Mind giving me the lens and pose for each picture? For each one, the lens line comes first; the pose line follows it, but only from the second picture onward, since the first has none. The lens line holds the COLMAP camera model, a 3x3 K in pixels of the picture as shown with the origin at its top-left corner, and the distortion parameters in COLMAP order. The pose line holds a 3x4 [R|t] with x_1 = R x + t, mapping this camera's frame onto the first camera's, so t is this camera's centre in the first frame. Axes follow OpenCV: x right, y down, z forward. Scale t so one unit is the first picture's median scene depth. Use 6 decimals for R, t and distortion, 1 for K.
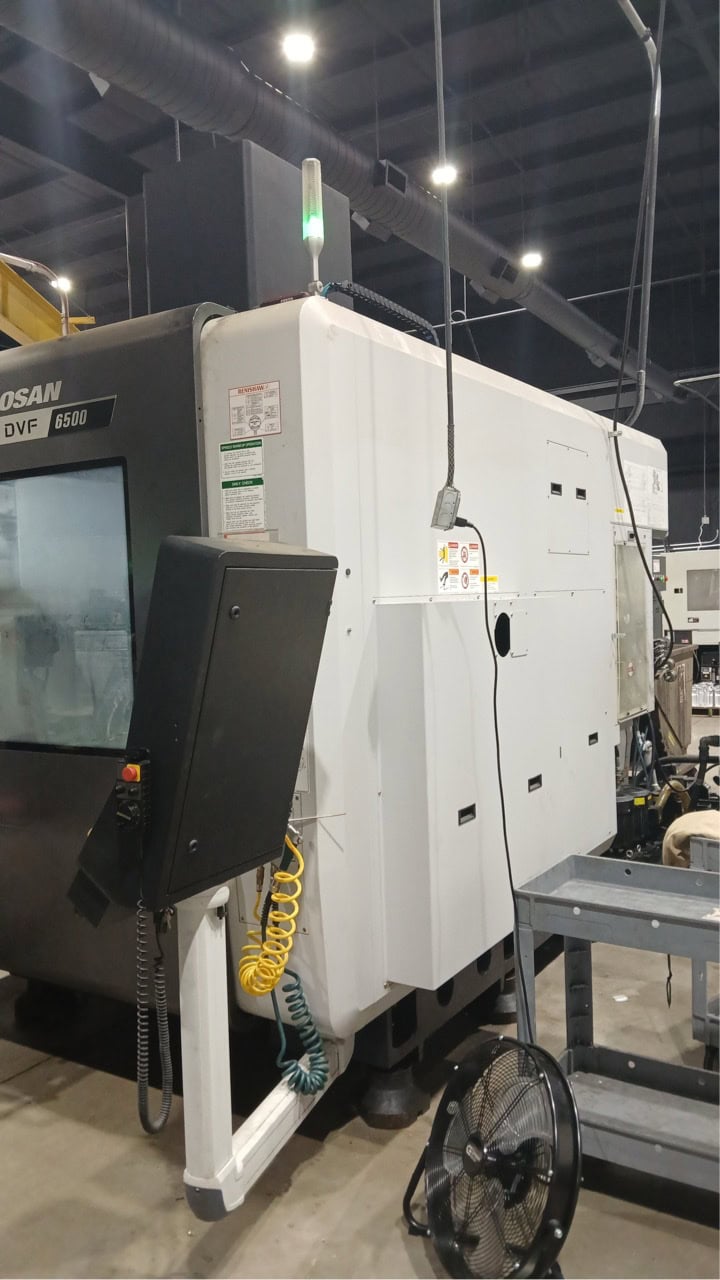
lens RADIAL K [[983.8, 0, 360.0], [0, 983.8, 640.0], [0, 0, 1]] dist [0.119056, -0.248251]
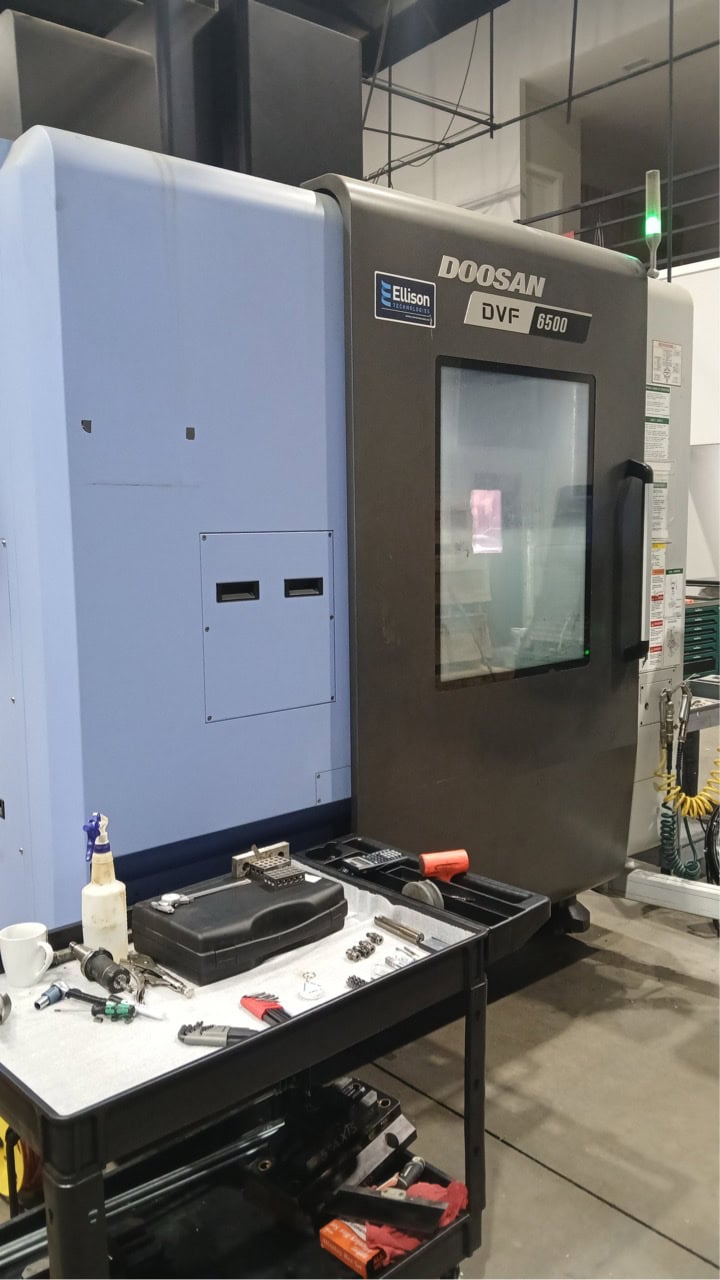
lens RADIAL K [[987.1, 0, 360.0], [0, 987.1, 640.0], [0, 0, 1]] dist [0.150922, -0.378969]
pose [[0.284473, -0.087033, 0.954725, -1.273946], [0.045467, 0.995975, 0.077245, -0.001163], [-0.957605, 0.021434, 0.287285, 0.897818]]
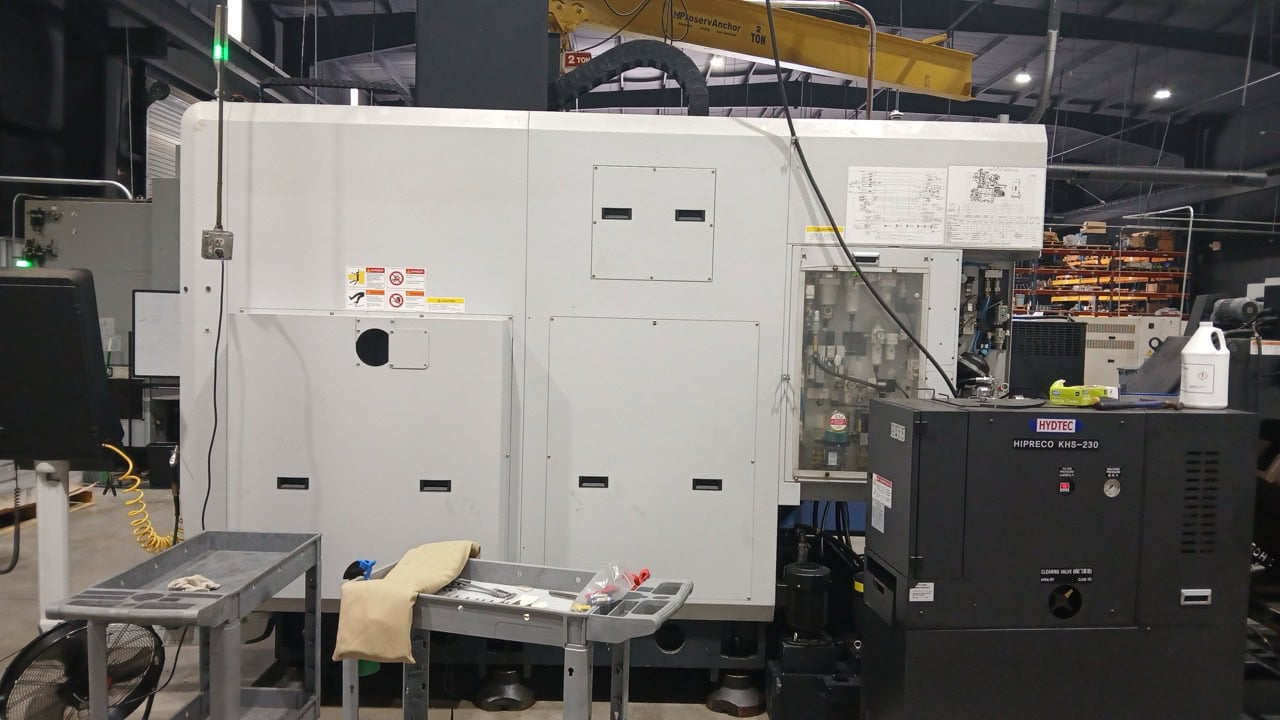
lens RADIAL K [[983.8, 0, 638.0], [0, 983.8, 366.1], [0, 0, 1]] dist [0.119056, -0.248251]
pose [[0.543465, 0.089317, -0.834667, 1.340313], [-0.080246, 0.995297, 0.054256, -0.074385], [0.835587, 0.037493, 0.548077, 0.636558]]
